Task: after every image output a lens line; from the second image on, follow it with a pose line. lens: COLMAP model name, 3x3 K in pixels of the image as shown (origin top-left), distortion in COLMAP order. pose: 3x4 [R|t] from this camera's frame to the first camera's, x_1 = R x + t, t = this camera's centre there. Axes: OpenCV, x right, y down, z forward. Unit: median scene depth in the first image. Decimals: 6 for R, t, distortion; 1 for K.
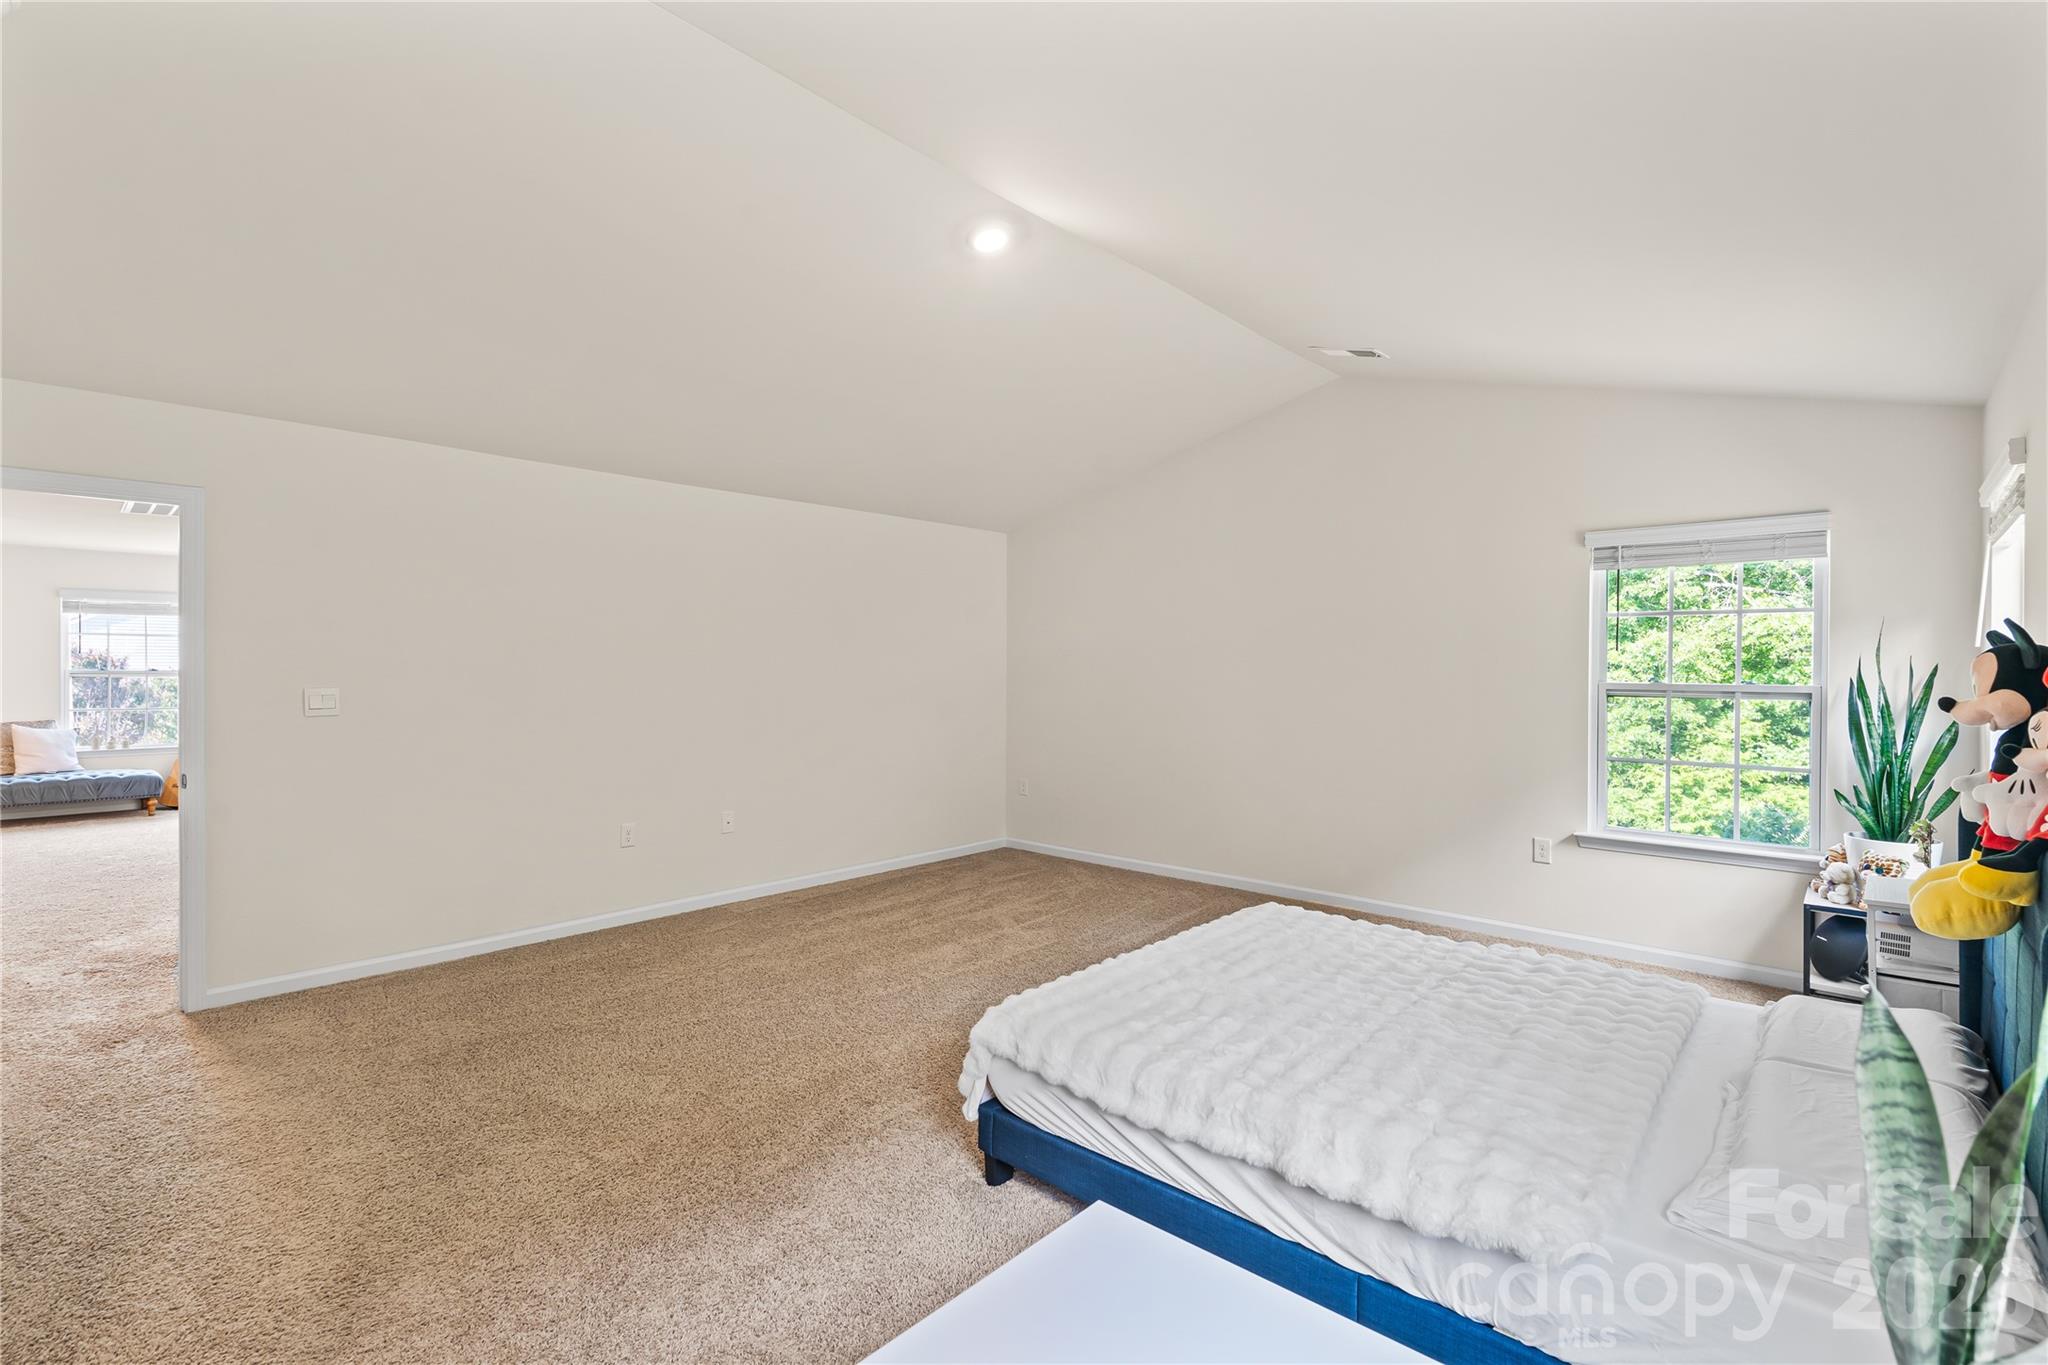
lens RADIAL K [[931.0, 0, 1024.3], [0, 931.0, 677.0], [0, 0, 1]] dist [-0.003147, 0.001232]
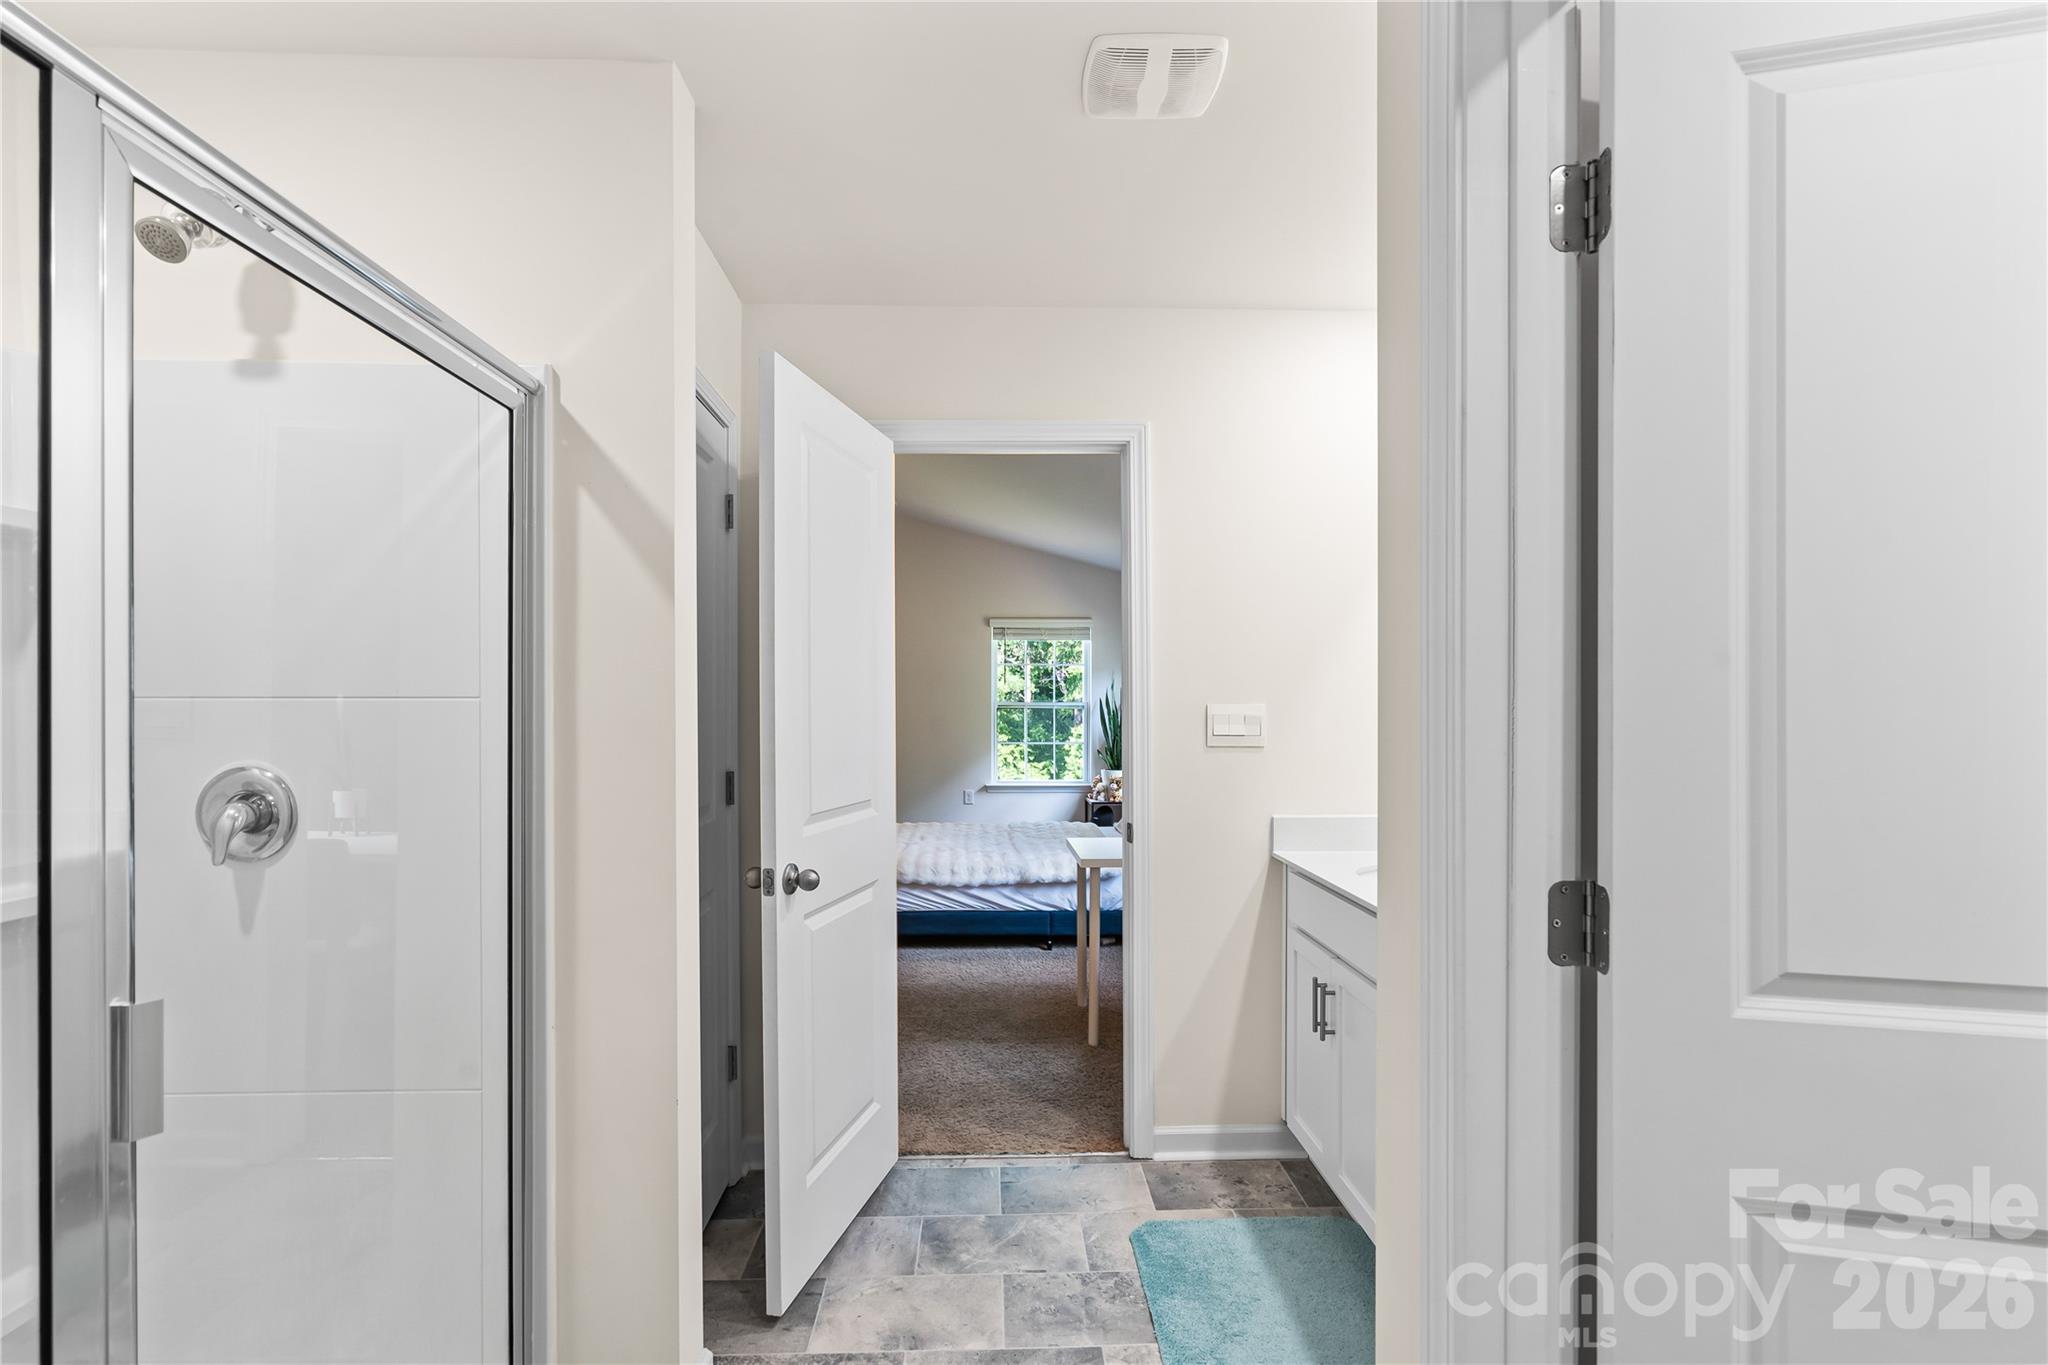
lens RADIAL K [[931.0, 0, 1020.9], [0, 931.0, 696.1], [0, 0, 1]] dist [-0.003147, 0.001232]
pose [[0.718493, 0.003983, 0.695523, -0.763716], [0.008618, 0.999856, -0.014628, 0.029397], [-0.695481, 0.016504, 0.718355, -0.427213]]
